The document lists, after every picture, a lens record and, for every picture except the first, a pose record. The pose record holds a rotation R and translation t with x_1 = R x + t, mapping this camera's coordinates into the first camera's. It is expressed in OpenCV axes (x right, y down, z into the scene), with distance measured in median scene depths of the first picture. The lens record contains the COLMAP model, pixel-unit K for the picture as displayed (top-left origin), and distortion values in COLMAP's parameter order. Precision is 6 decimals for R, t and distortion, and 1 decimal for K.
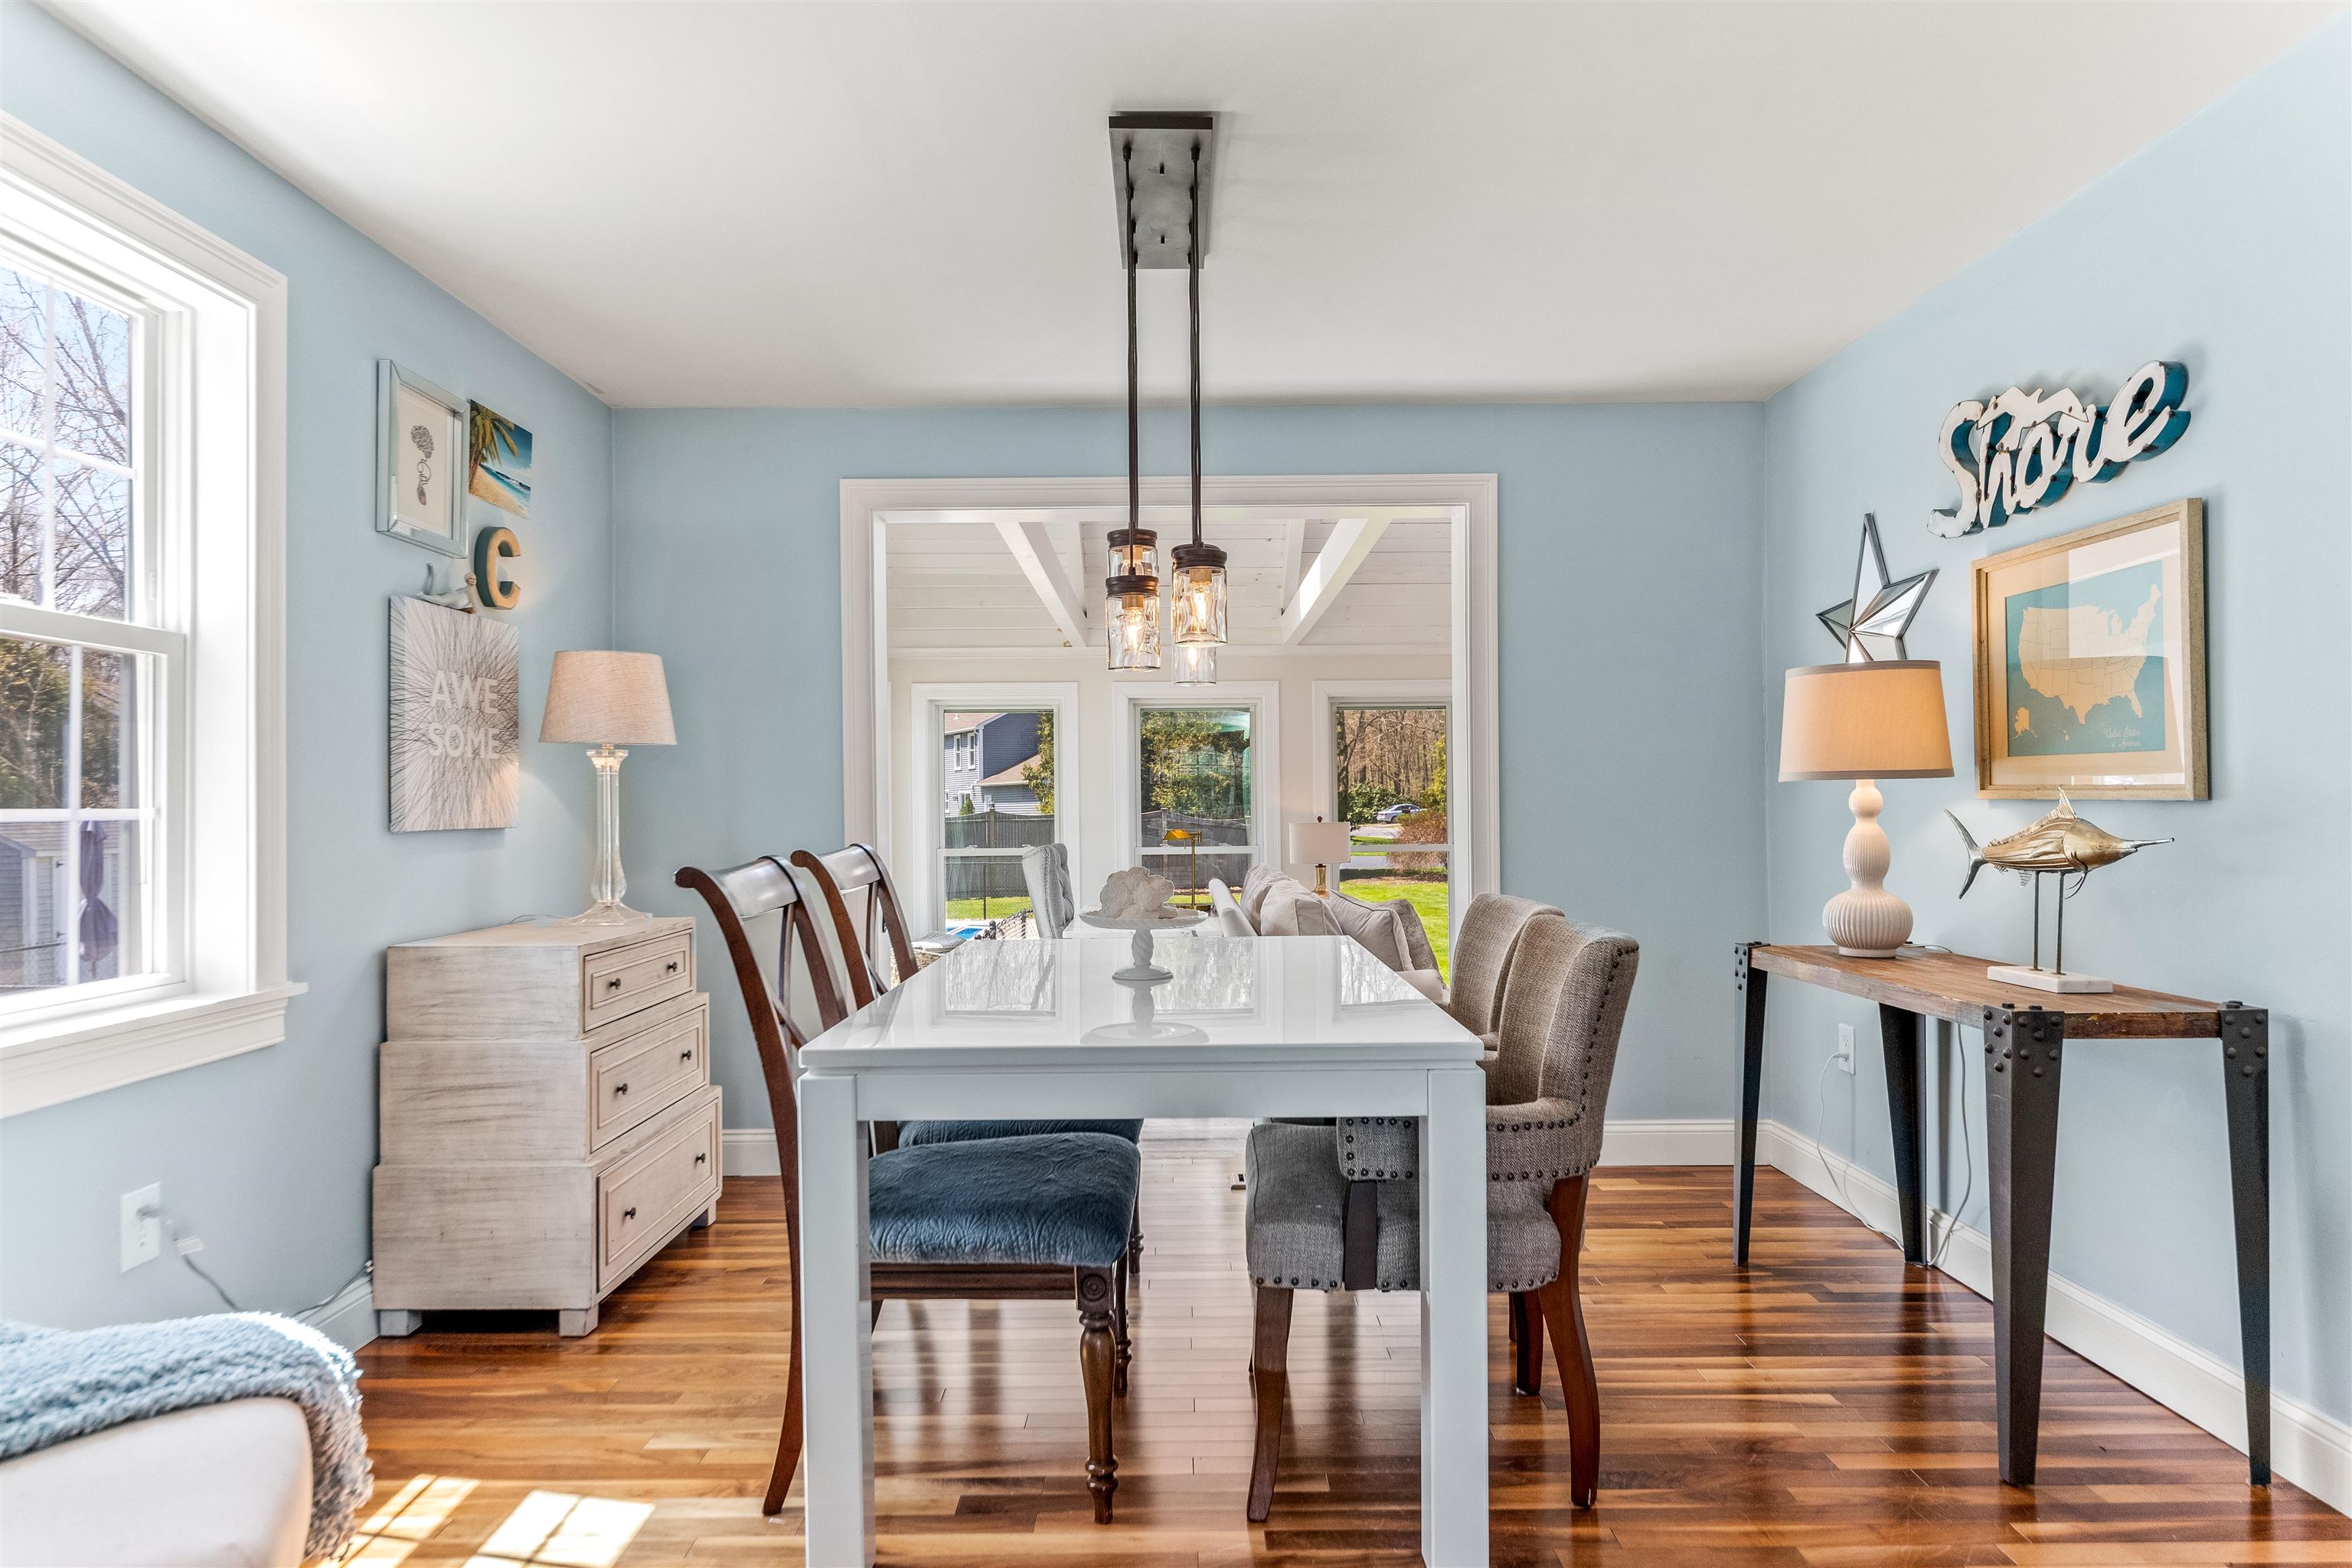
lens RADIAL K [[1393.0, 0, 1183.6], [0, 1393.0, 797.7], [0, 0, 1]] dist [0.001662, 0.000341]
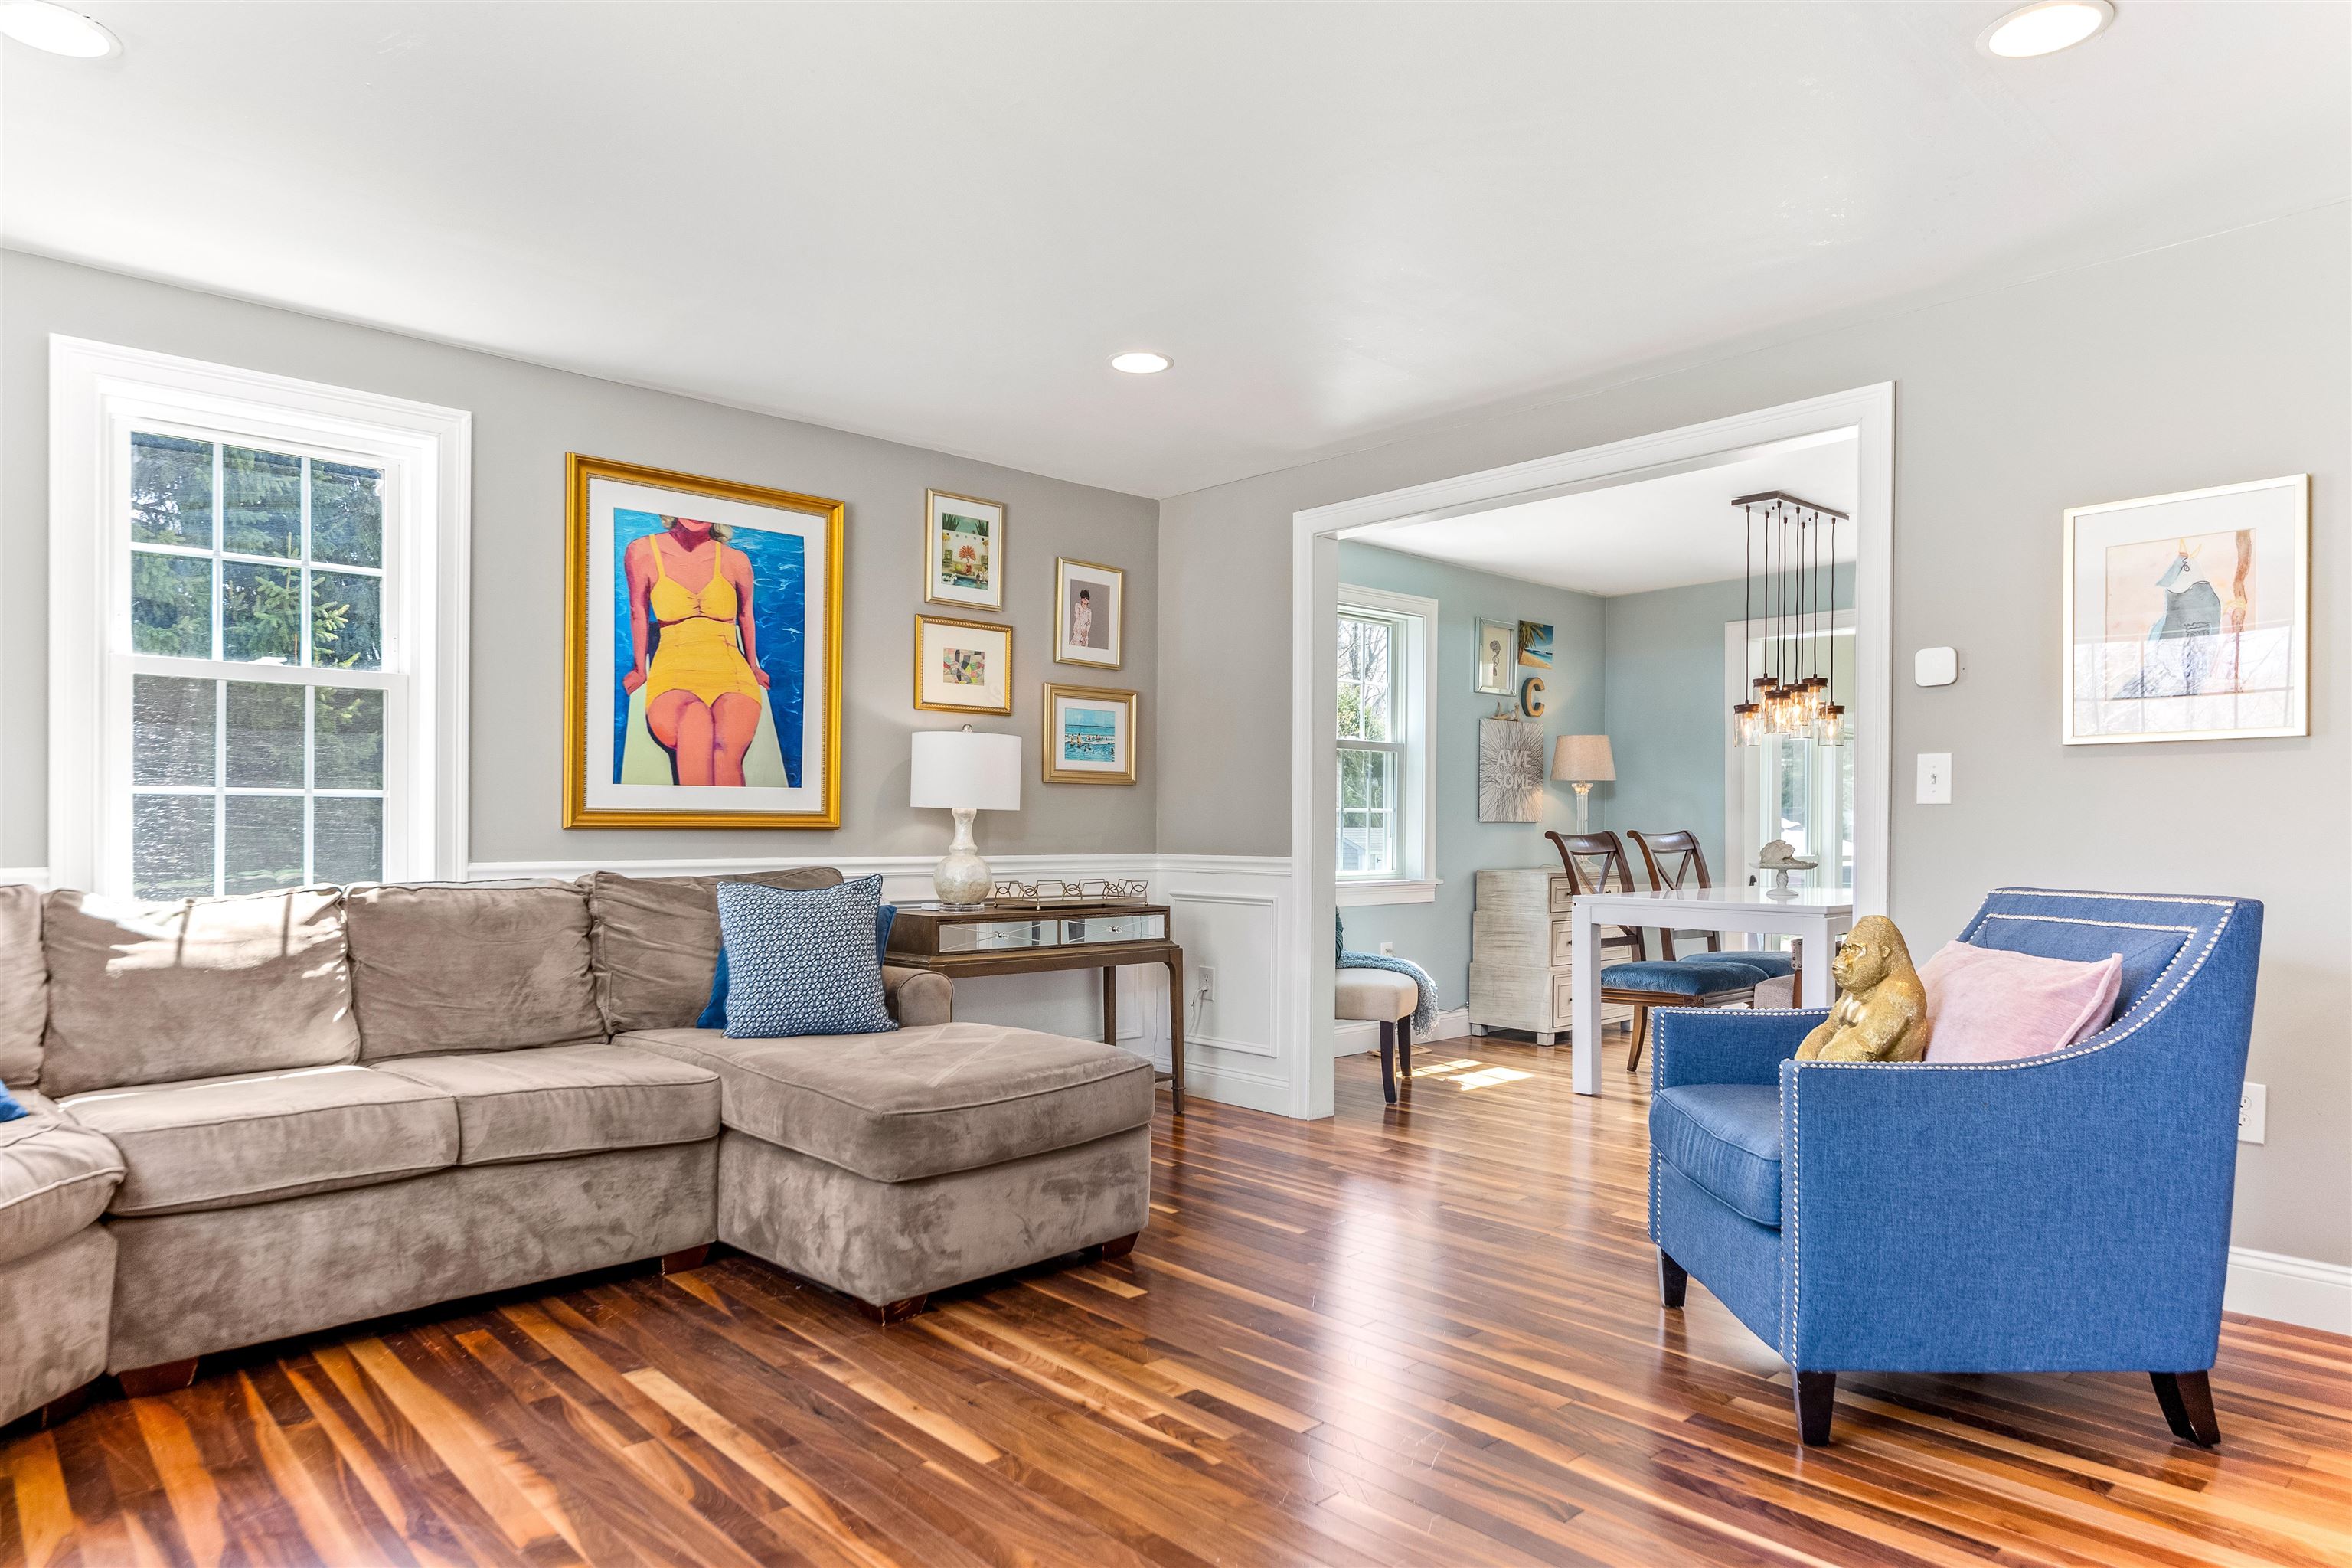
lens RADIAL K [[1393.0, 0, 1174.4], [0, 1393.0, 803.6], [0, 0, 1]] dist [0.001662, 0.000341]
pose [[0.677485, 0.000661, -0.735537, 0.752927], [-0.008332, 0.999942, -0.006776, 0.014758], [0.735490, 0.010719, 0.677451, -0.894485]]
